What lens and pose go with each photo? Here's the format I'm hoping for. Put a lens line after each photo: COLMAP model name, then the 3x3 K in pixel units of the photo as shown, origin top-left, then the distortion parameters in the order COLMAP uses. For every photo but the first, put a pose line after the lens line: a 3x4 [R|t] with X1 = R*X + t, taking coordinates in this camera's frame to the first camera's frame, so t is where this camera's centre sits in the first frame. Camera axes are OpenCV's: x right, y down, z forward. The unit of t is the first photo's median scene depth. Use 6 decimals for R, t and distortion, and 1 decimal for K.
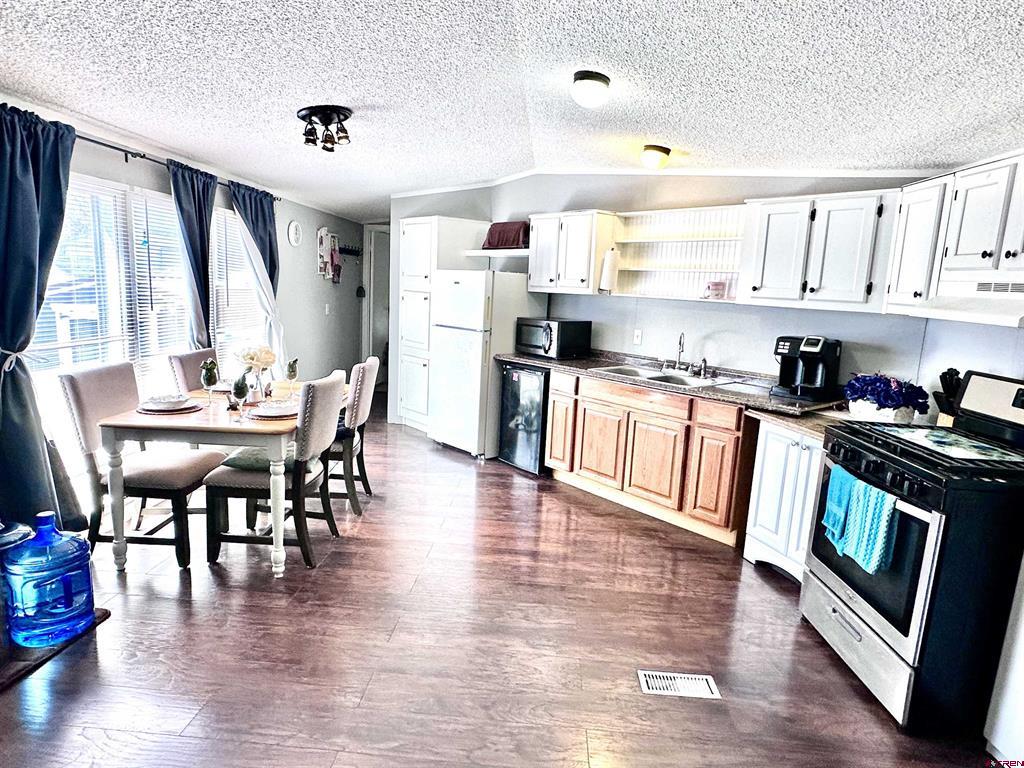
lens RADIAL K [[590.3, 0, 508.7], [0, 590.3, 384.6], [0, 0, 1]] dist [0.001222, -0.002045]
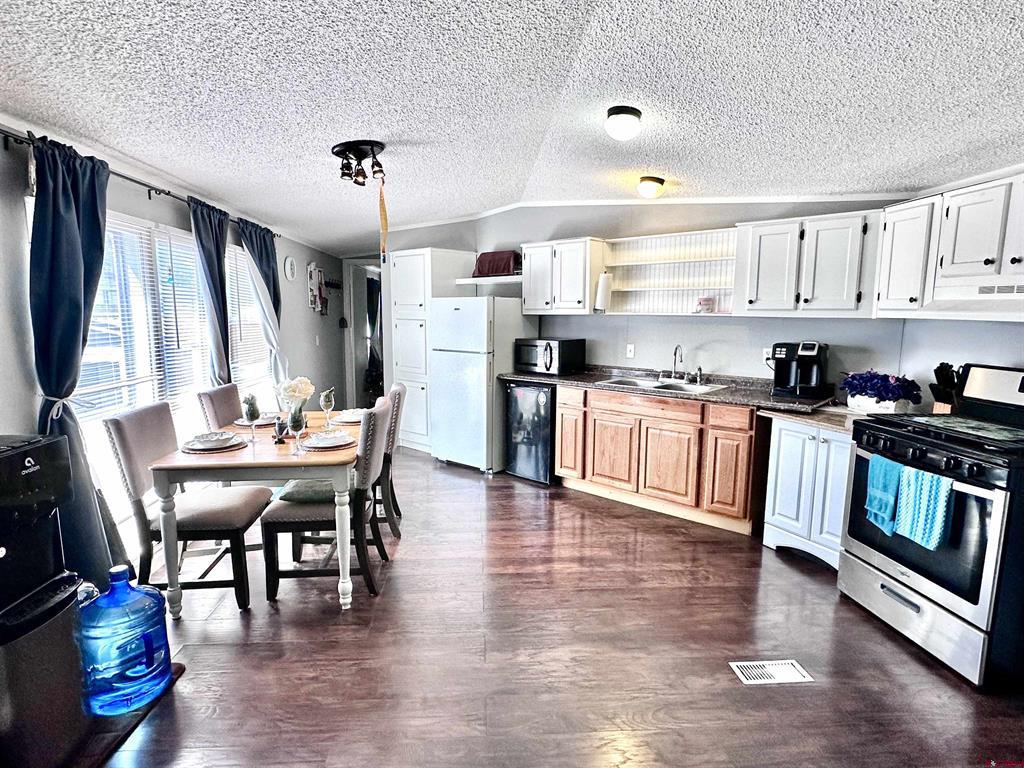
lens RADIAL K [[536.7, 0, 512.4], [0, 536.7, 386.3], [0, 0, 1]] dist [-0.001480, 0.000528]
pose [[0.991511, -0.058139, 0.116299, -0.178675], [0.061366, 0.997818, -0.024357, -0.007054], [-0.114629, 0.031287, 0.992916, 0.054625]]
